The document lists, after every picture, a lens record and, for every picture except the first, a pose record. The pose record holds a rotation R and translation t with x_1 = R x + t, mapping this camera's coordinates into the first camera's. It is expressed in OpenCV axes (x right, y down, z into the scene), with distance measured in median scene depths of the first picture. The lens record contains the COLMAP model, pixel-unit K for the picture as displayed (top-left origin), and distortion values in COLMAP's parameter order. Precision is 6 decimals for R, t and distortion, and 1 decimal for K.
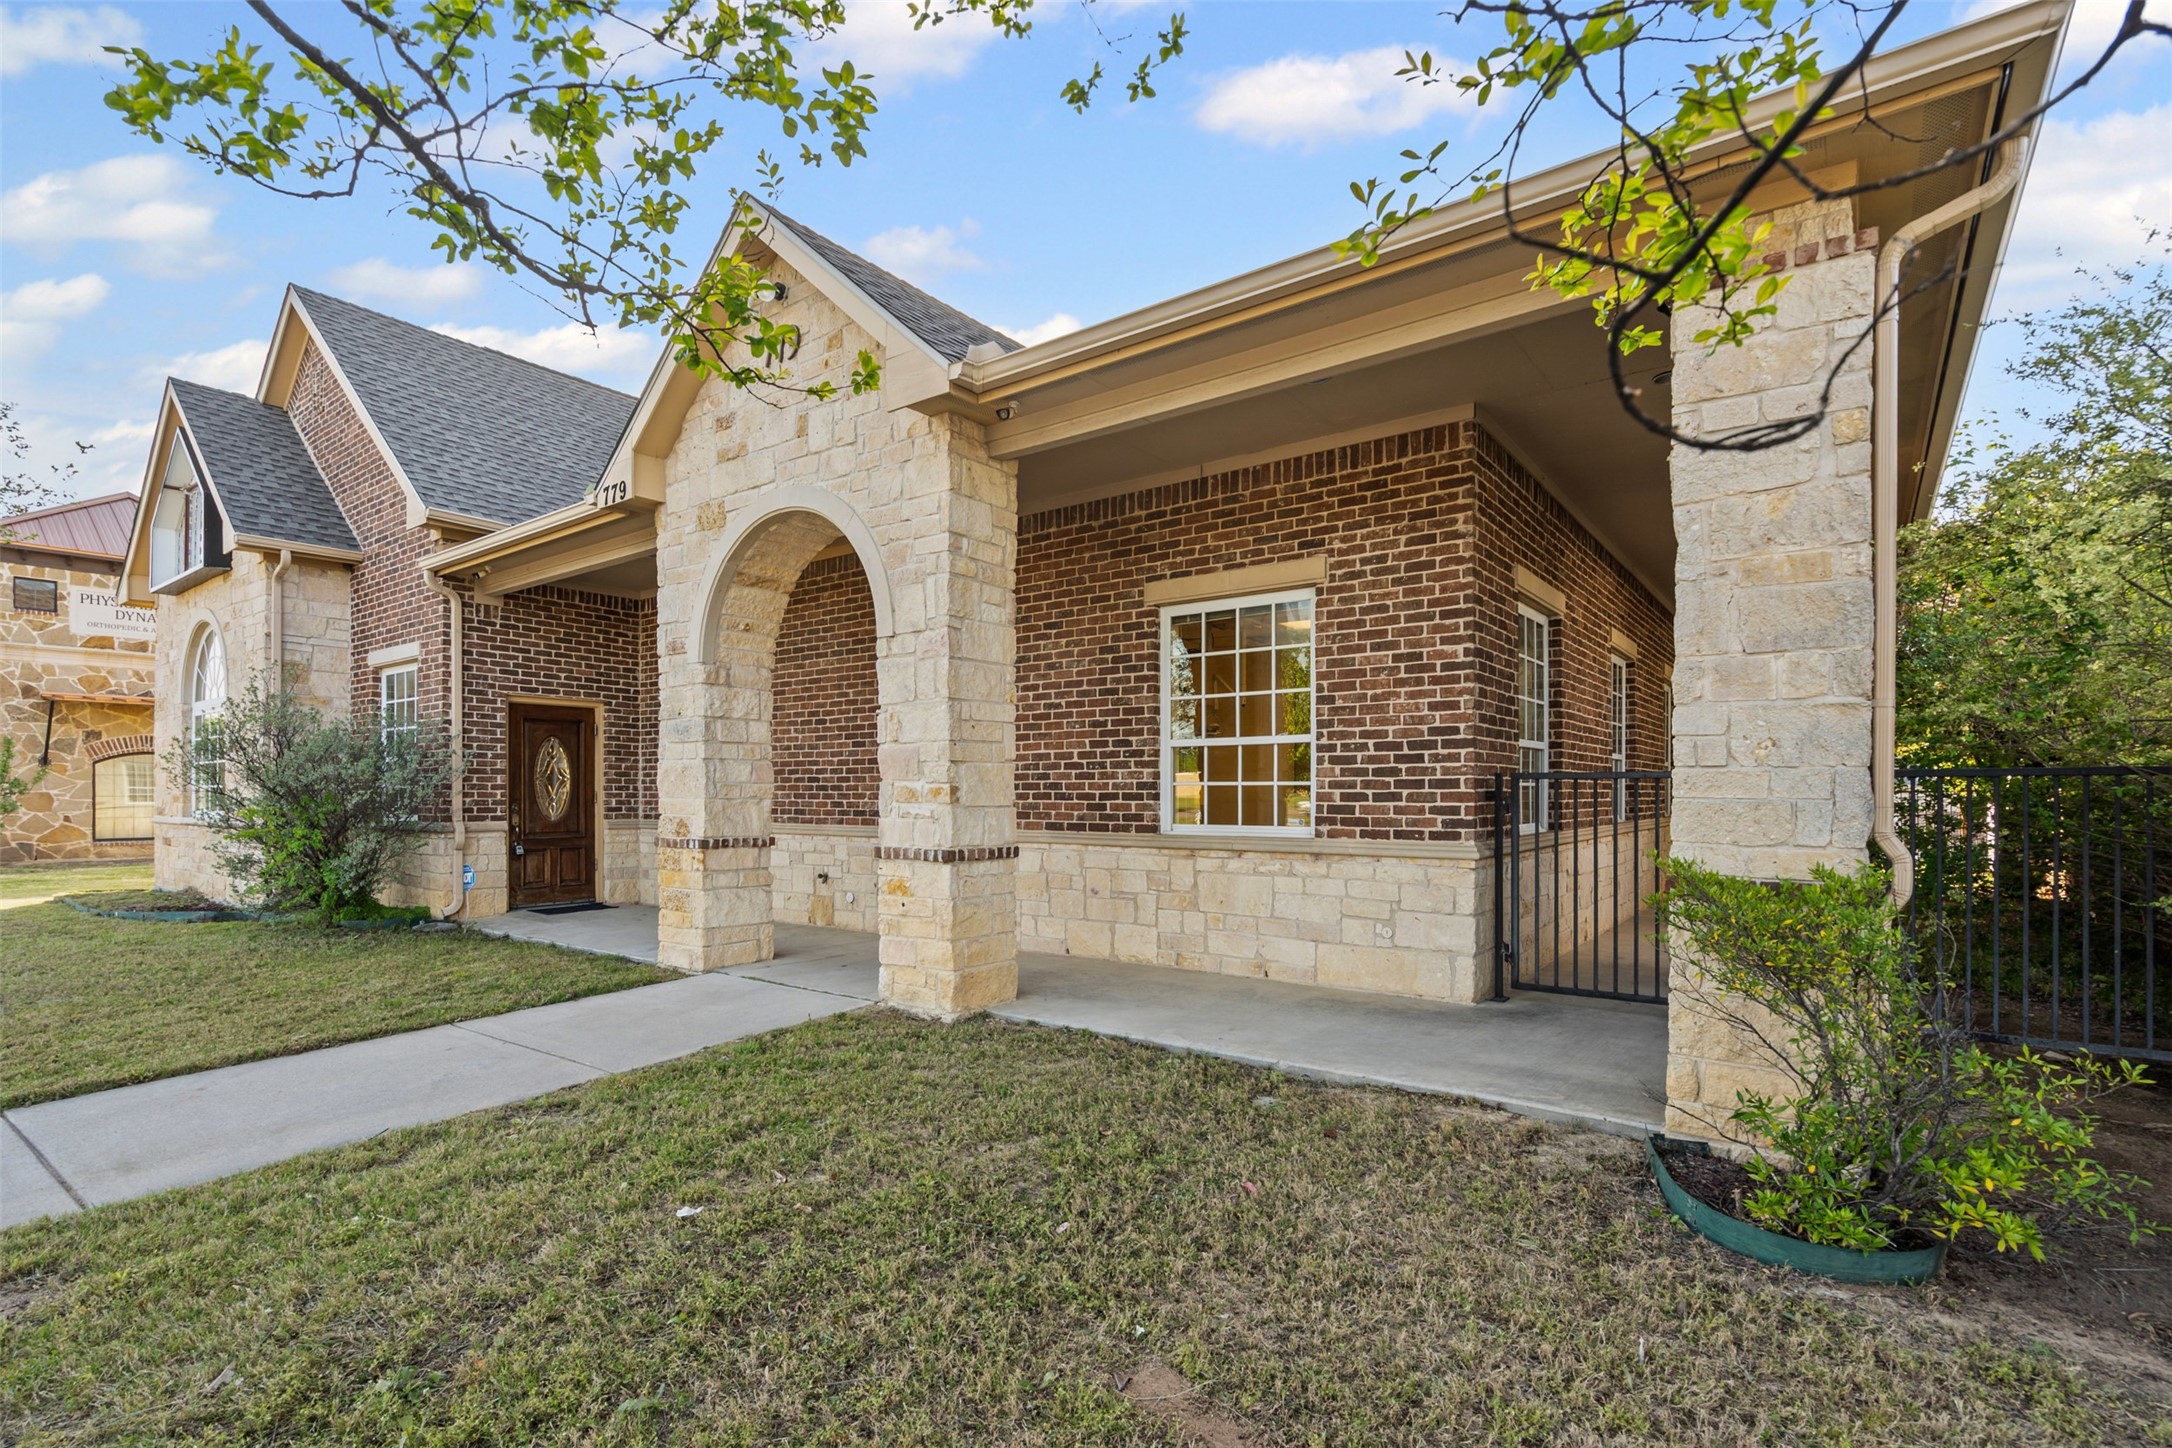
lens RADIAL K [[1025.4, 0, 1082.2], [0, 1025.4, 802.9], [0, 0, 1]] dist [0.000454, 0.000607]
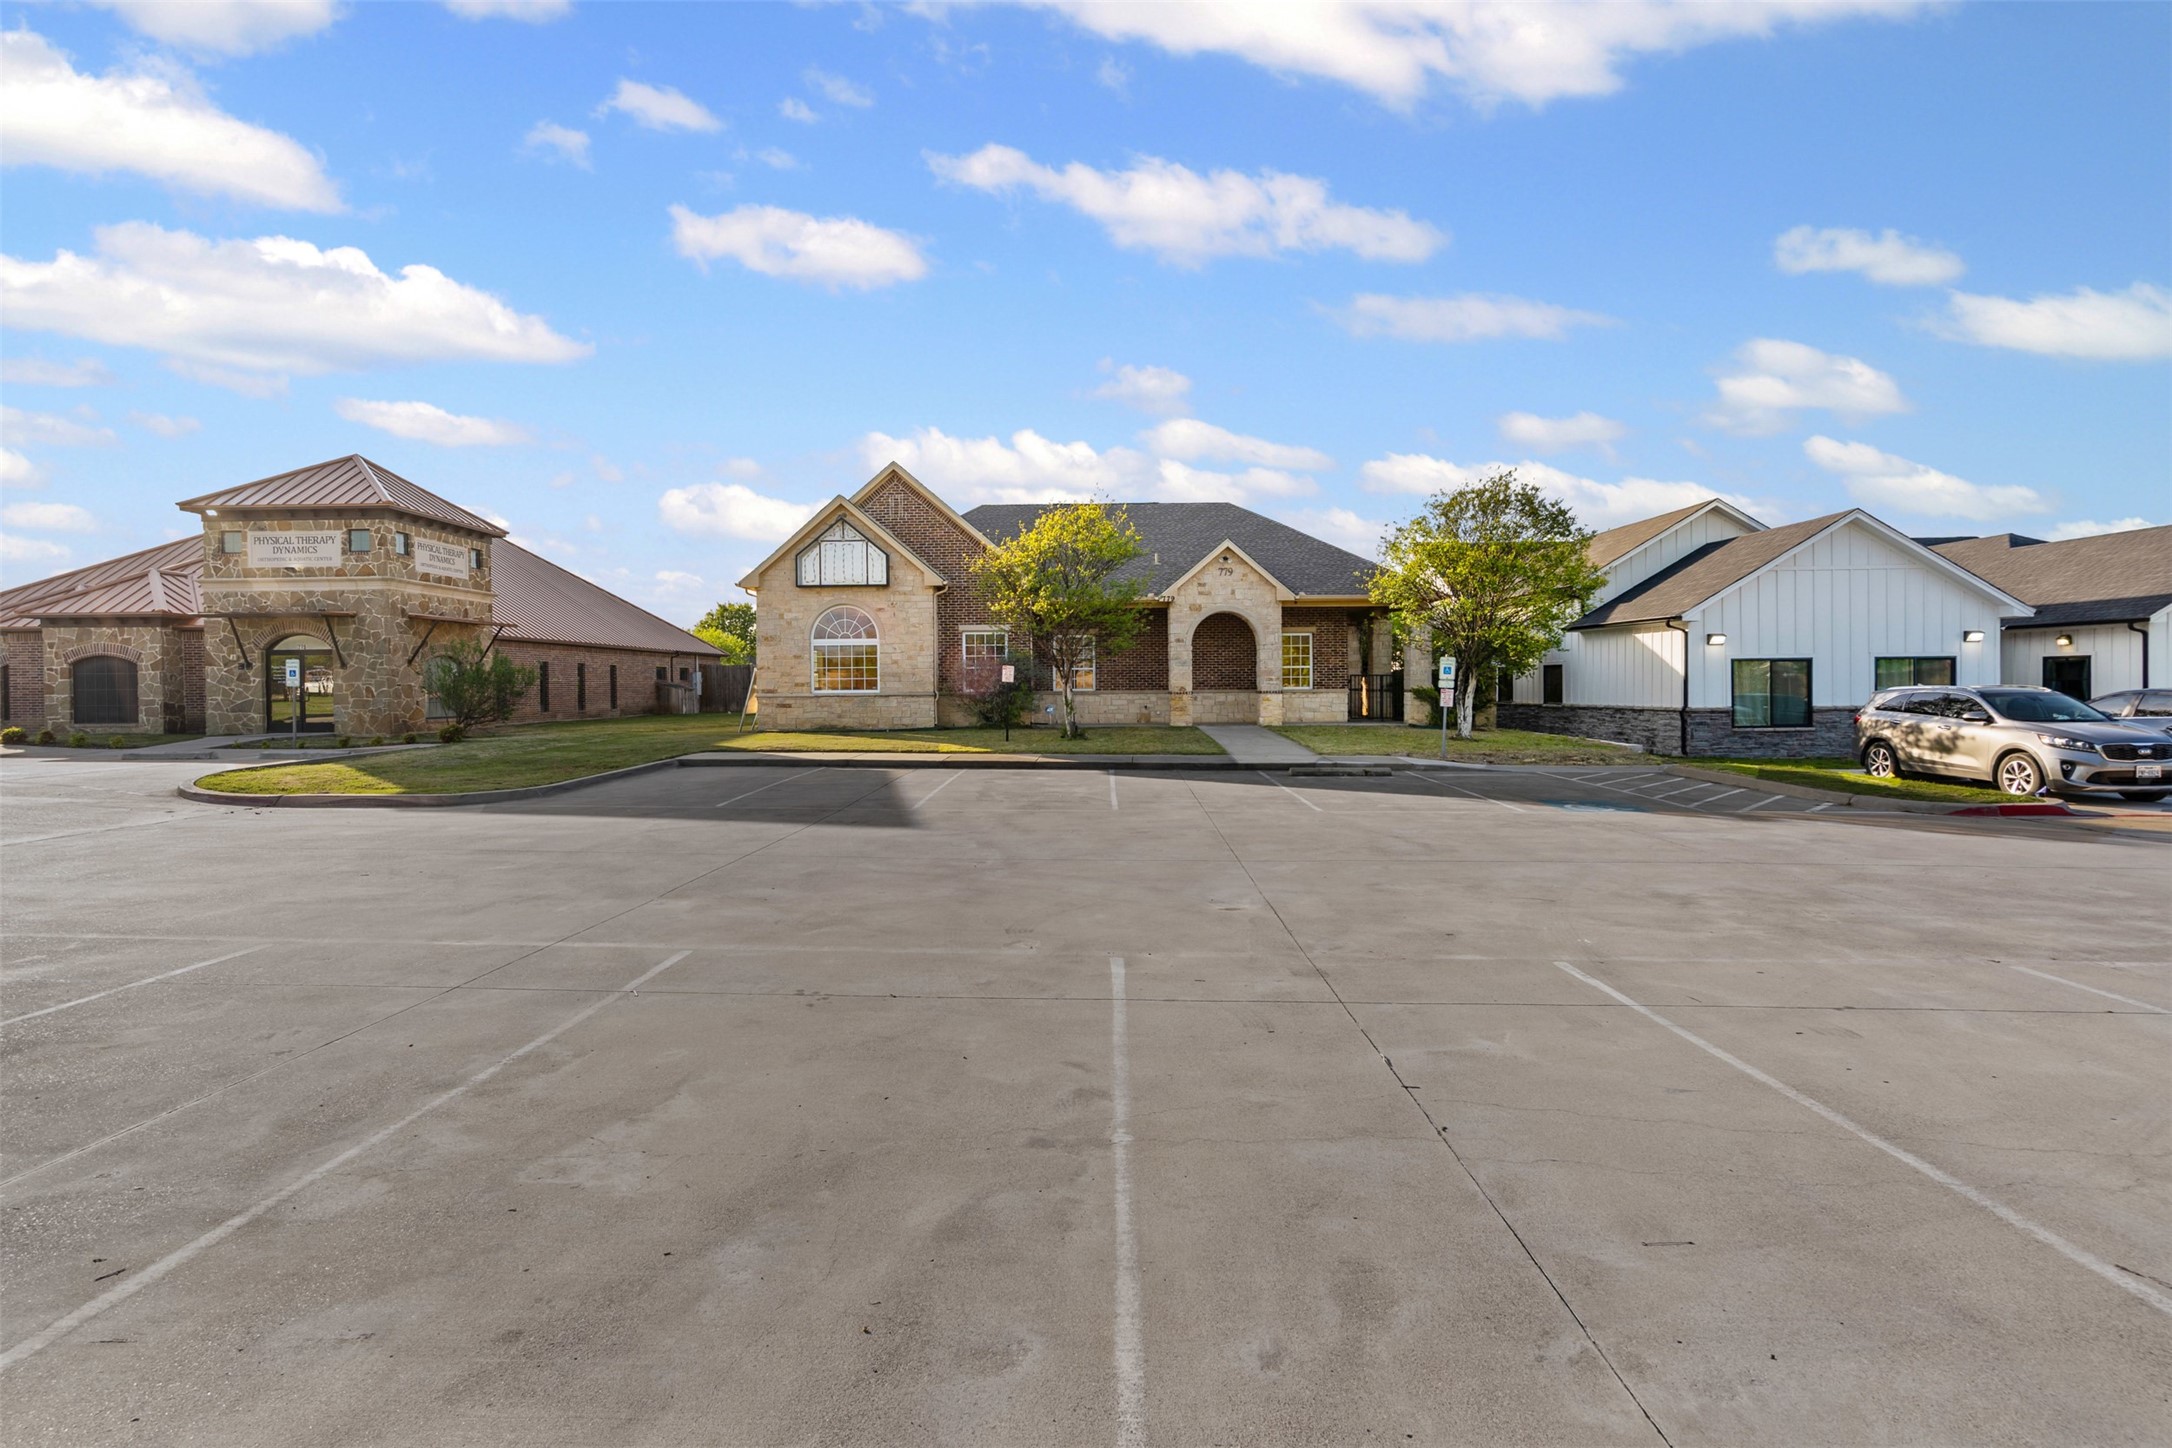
lens RADIAL K [[1000.9, 0, 1077.0], [0, 1000.9, 687.8], [0, 0, 1]] dist [-0.002269, -0.000038]
pose [[0.802014, -0.005718, 0.597278, -3.004312], [0.012394, 0.999898, -0.007071, 0.043637], [-0.597177, 0.013074, 0.802003, -1.768381]]
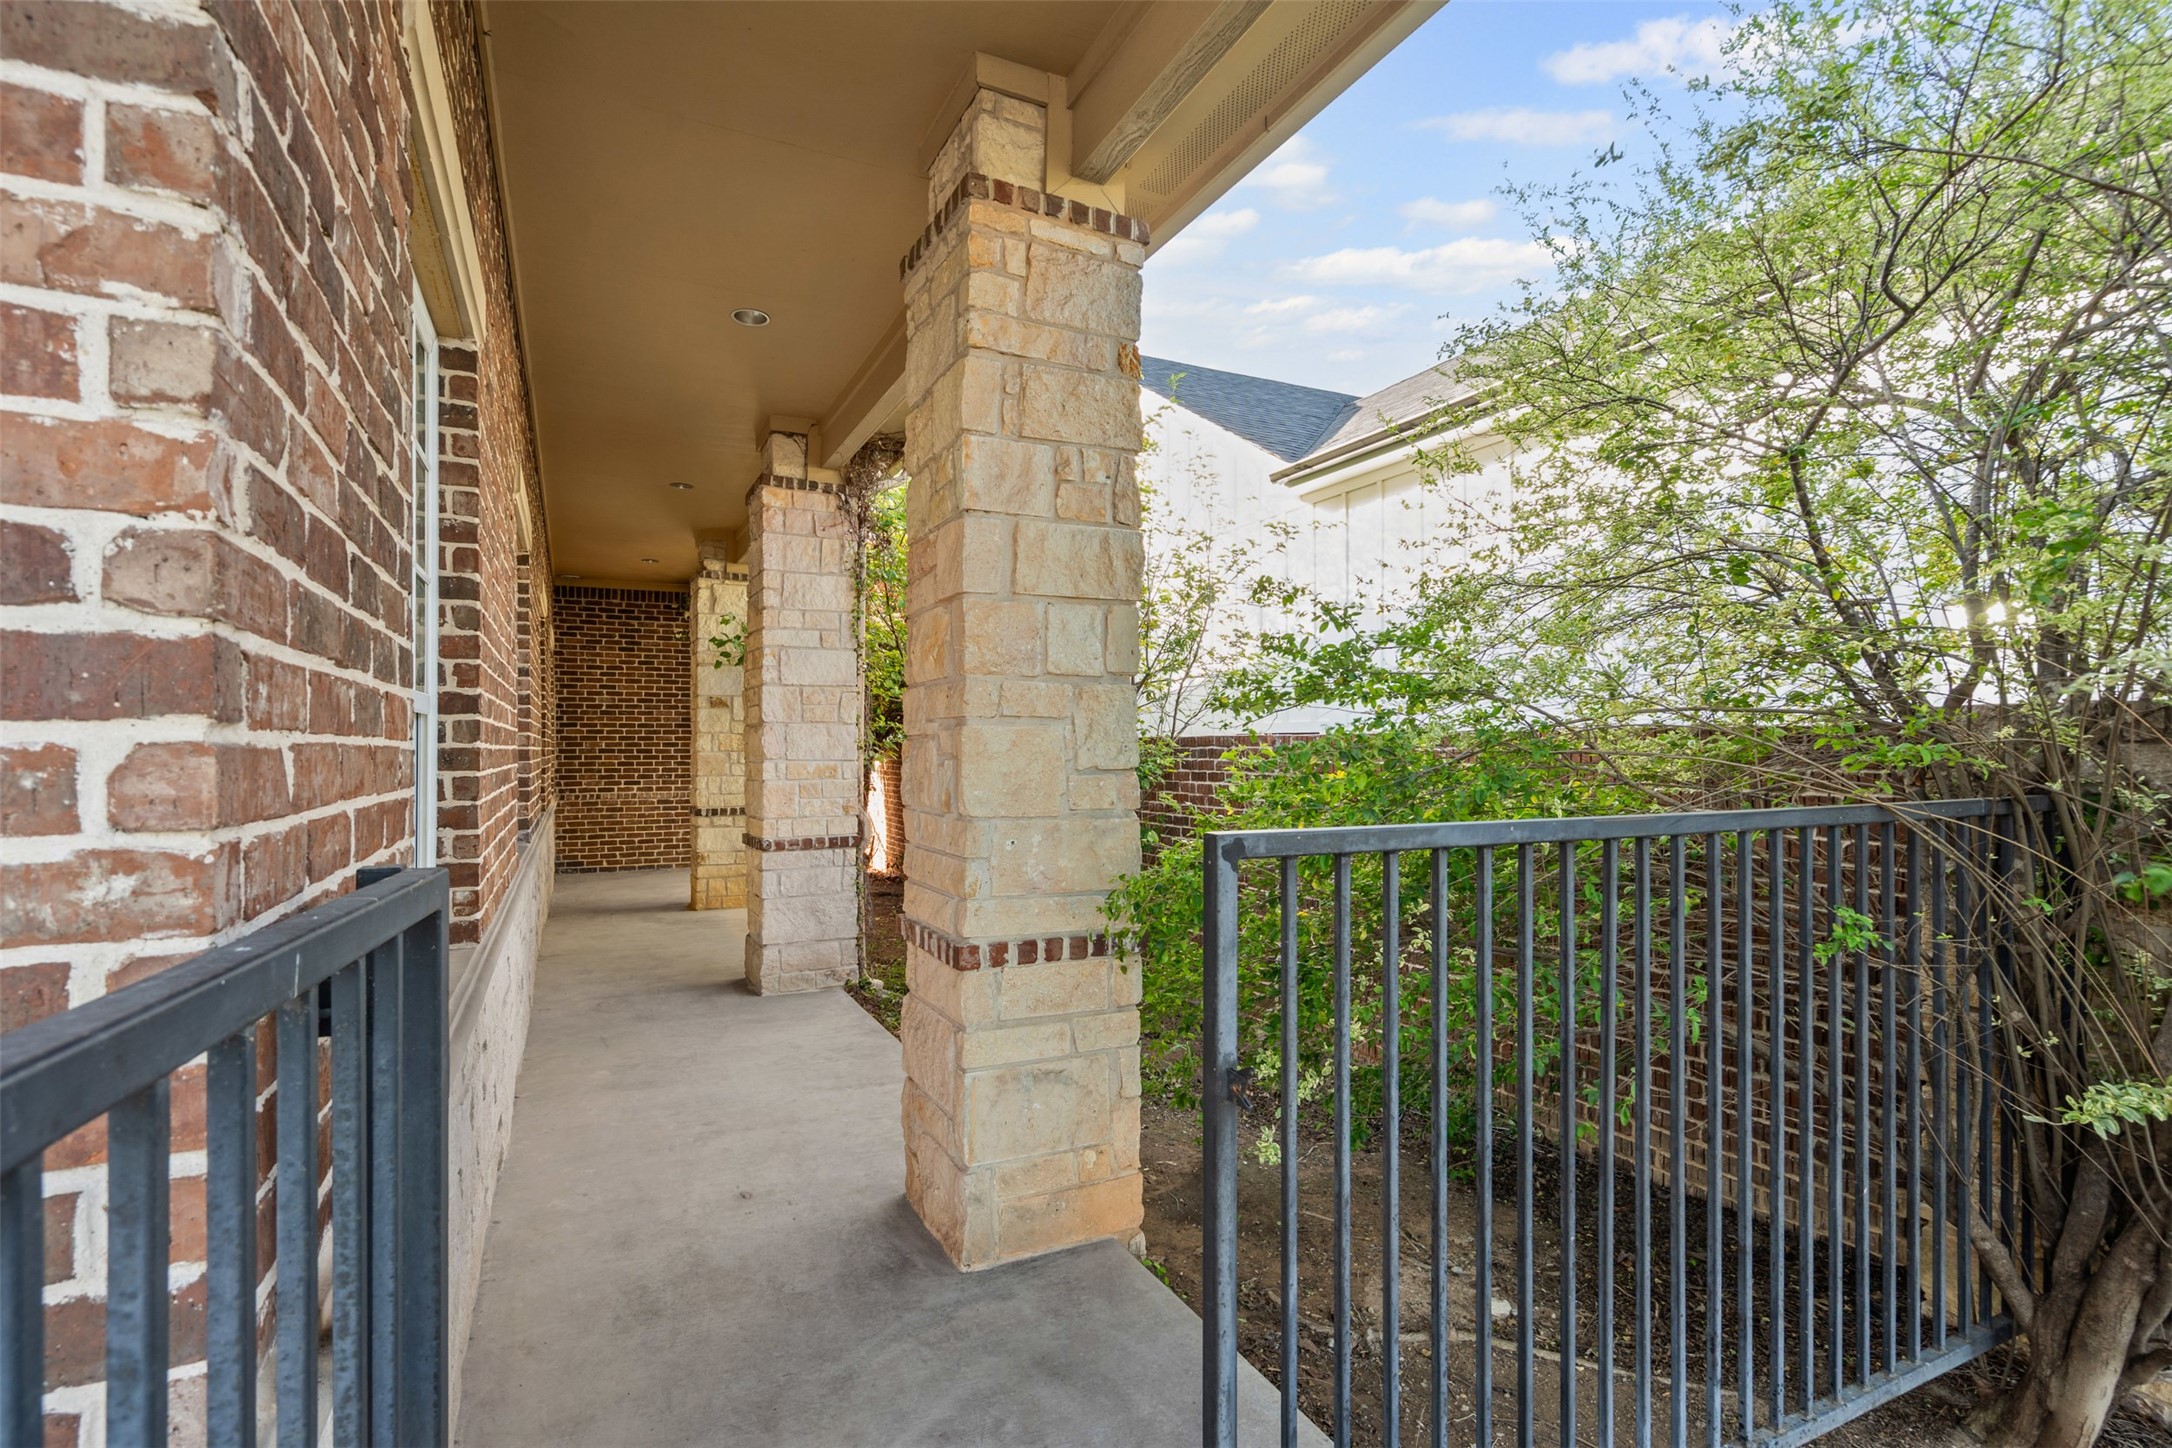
lens RADIAL K [[1011.1, 0, 1072.9], [0, 1011.1, 741.7], [0, 0, 1]] dist [-0.003044, -0.000062]
pose [[0.453521, 0.002305, 0.891243, 0.269972], [0.010993, 0.999906, -0.008180, -0.040842], [-0.891178, 0.013507, 0.453453, 0.717903]]
